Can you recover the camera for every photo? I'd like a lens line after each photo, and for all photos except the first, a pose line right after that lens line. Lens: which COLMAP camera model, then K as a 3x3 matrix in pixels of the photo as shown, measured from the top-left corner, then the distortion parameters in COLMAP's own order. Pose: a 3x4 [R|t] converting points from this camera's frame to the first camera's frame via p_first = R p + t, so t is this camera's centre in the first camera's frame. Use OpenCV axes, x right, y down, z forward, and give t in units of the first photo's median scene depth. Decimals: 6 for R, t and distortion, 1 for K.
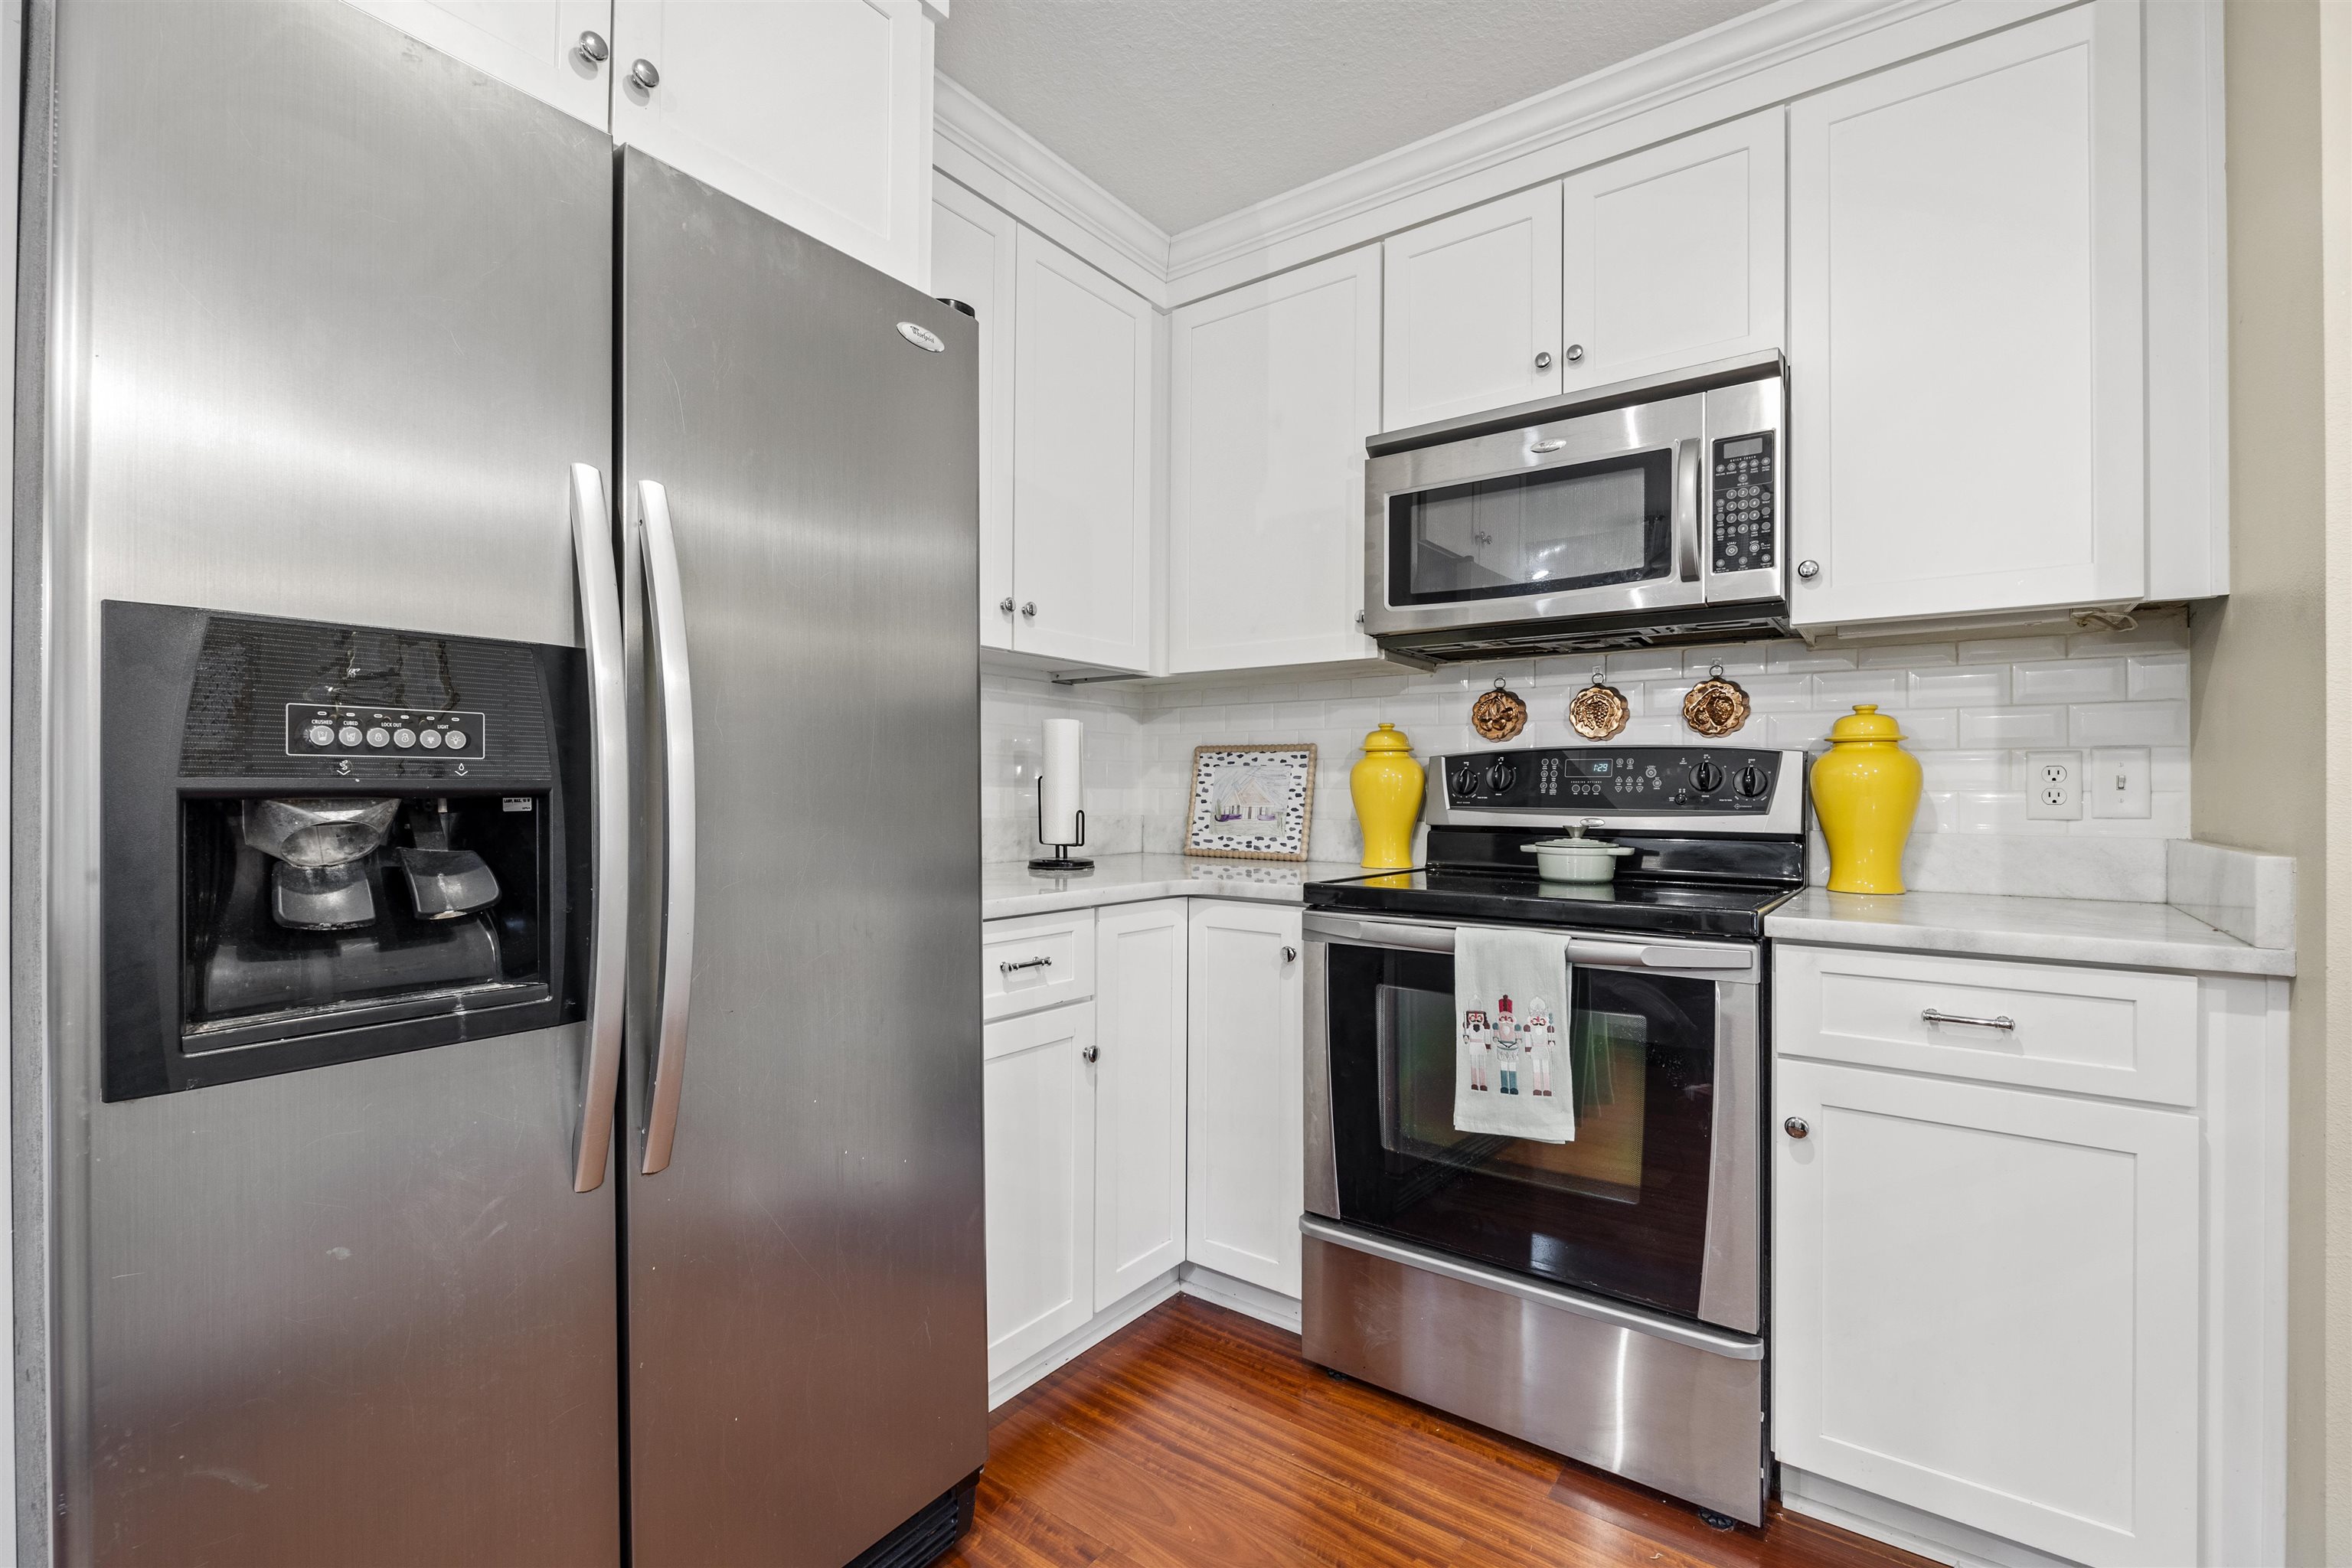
lens RADIAL K [[1048.0, 0, 1174.4], [0, 1048.0, 784.1], [0, 0, 1]] dist [0.000360, 0.000208]
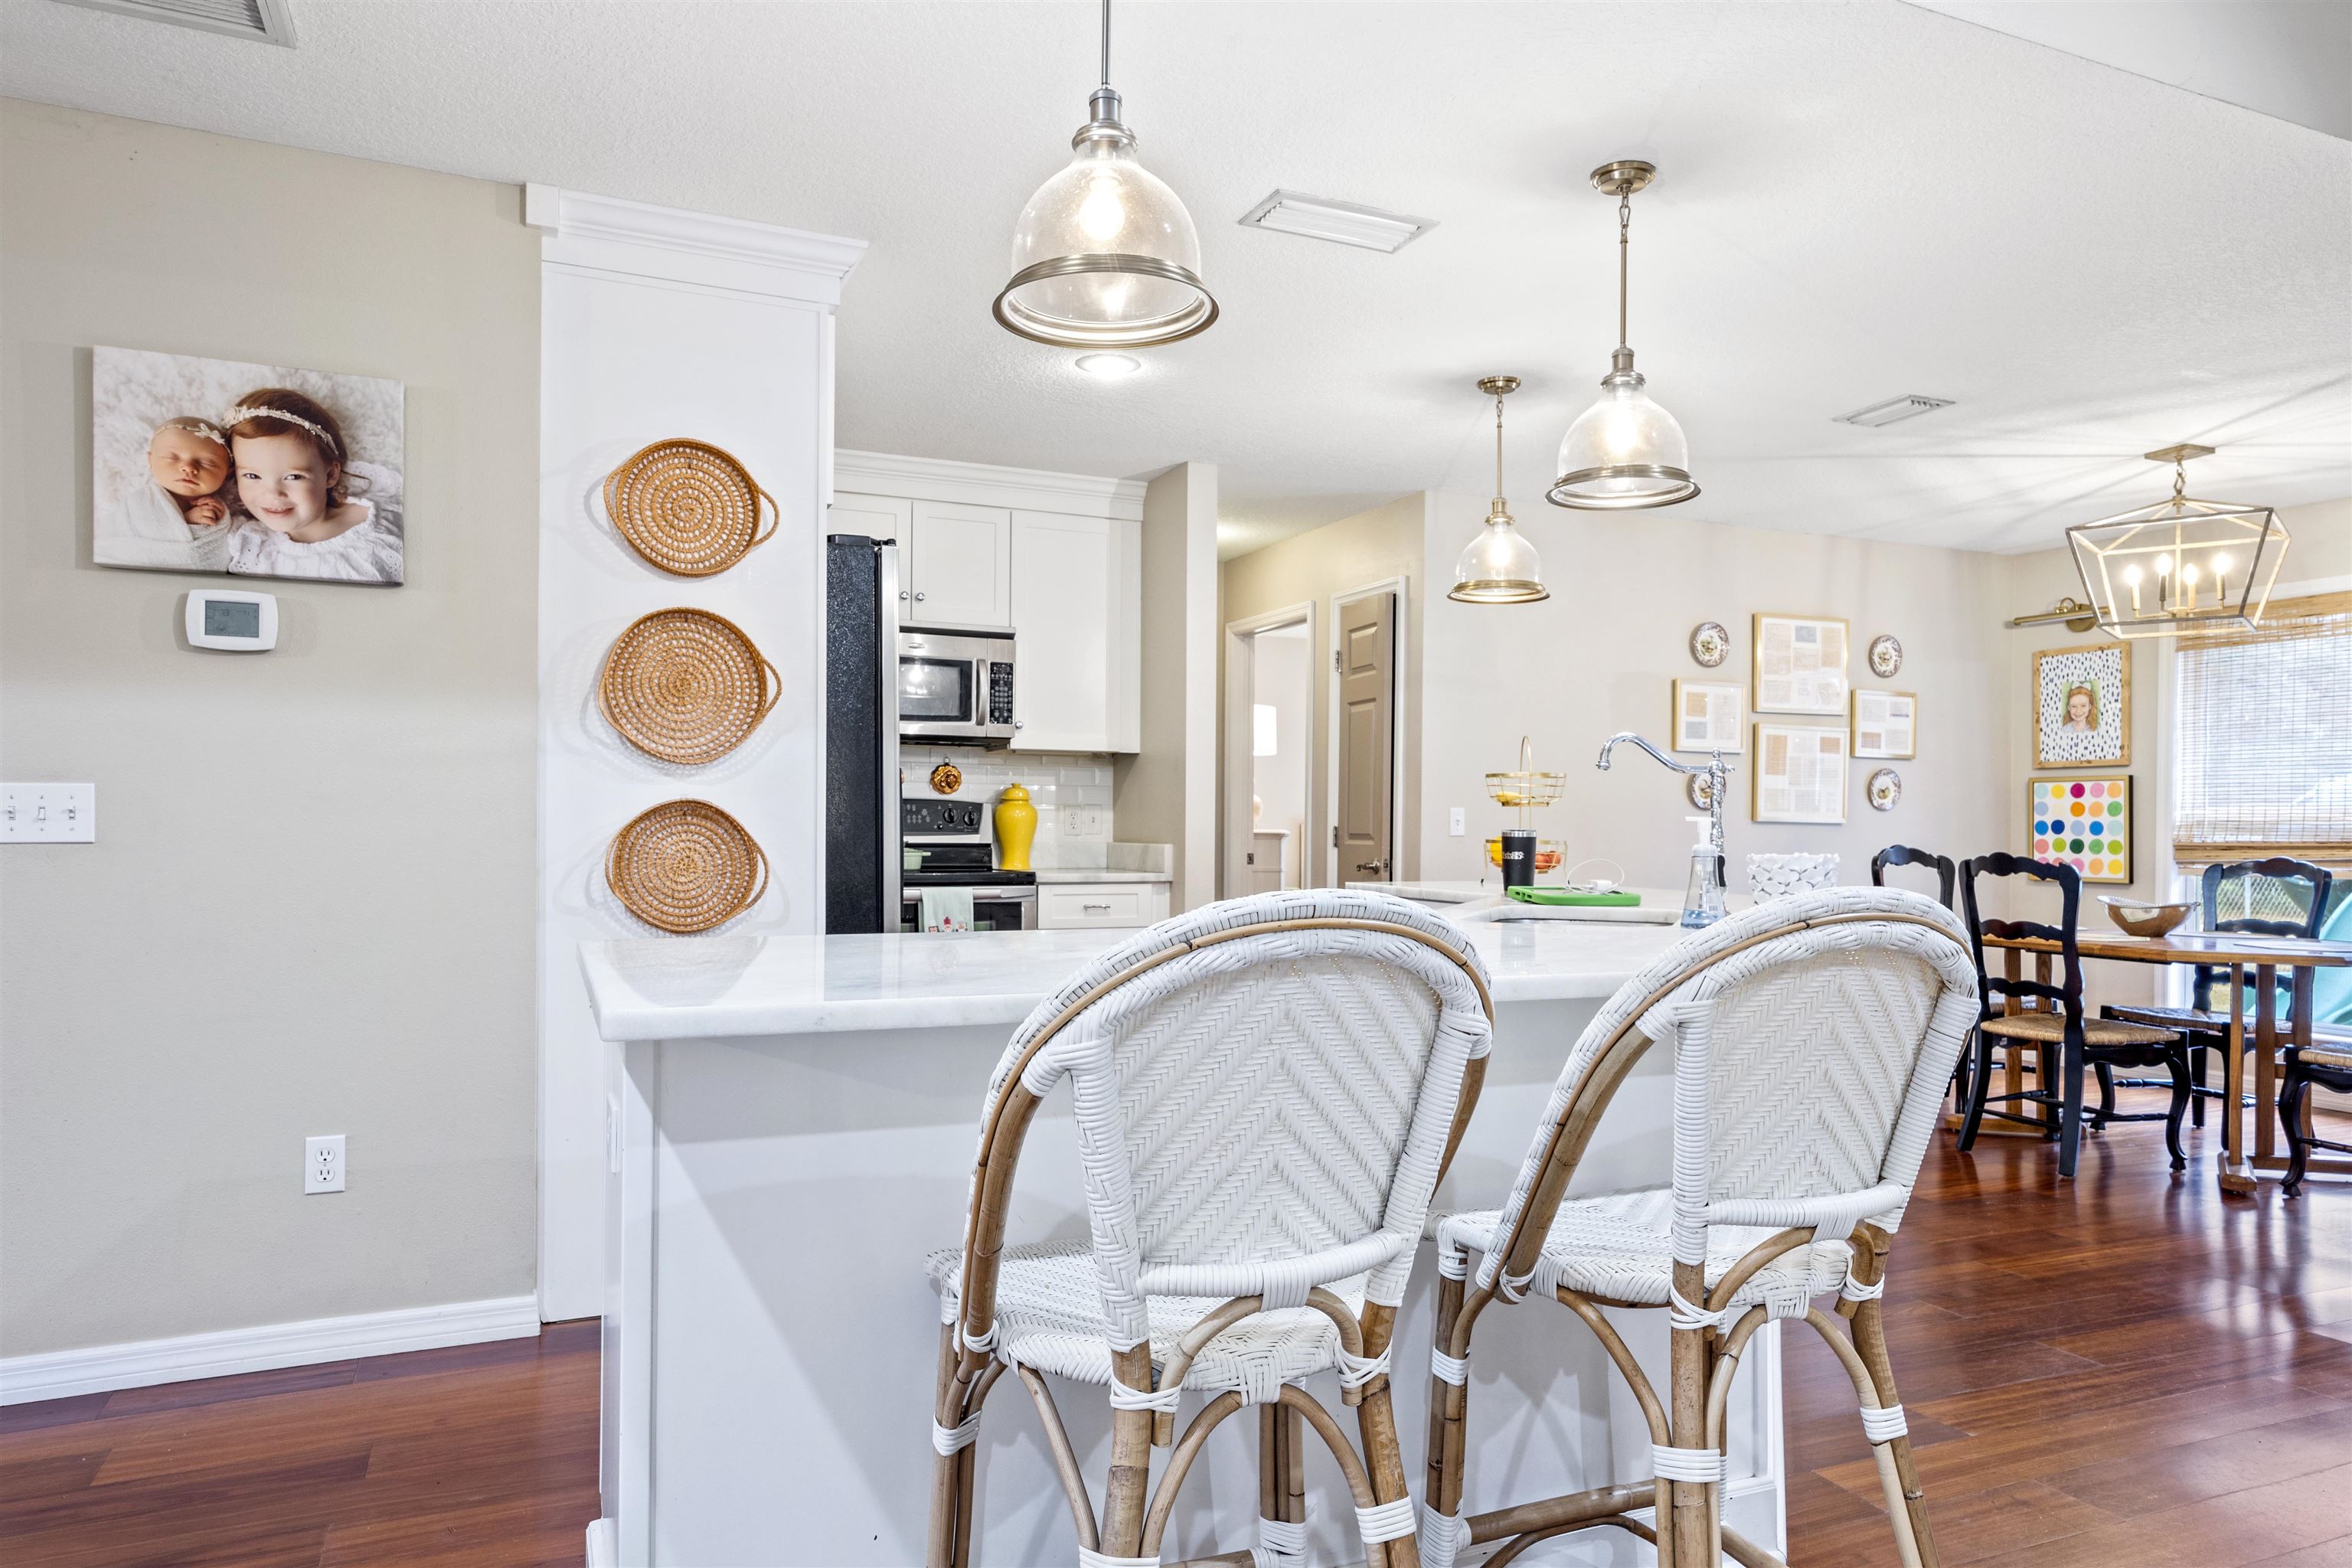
lens RADIAL K [[1528.2, 0, 1178.6], [0, 1528.2, 797.5], [0, 0, 1]] dist [0.001969, 0.000778]
pose [[0.491237, 0.016479, 0.870870, -2.040690], [-0.013510, 0.999845, -0.011299, -0.015741], [-0.870921, -0.006215, 0.491384, -0.898985]]
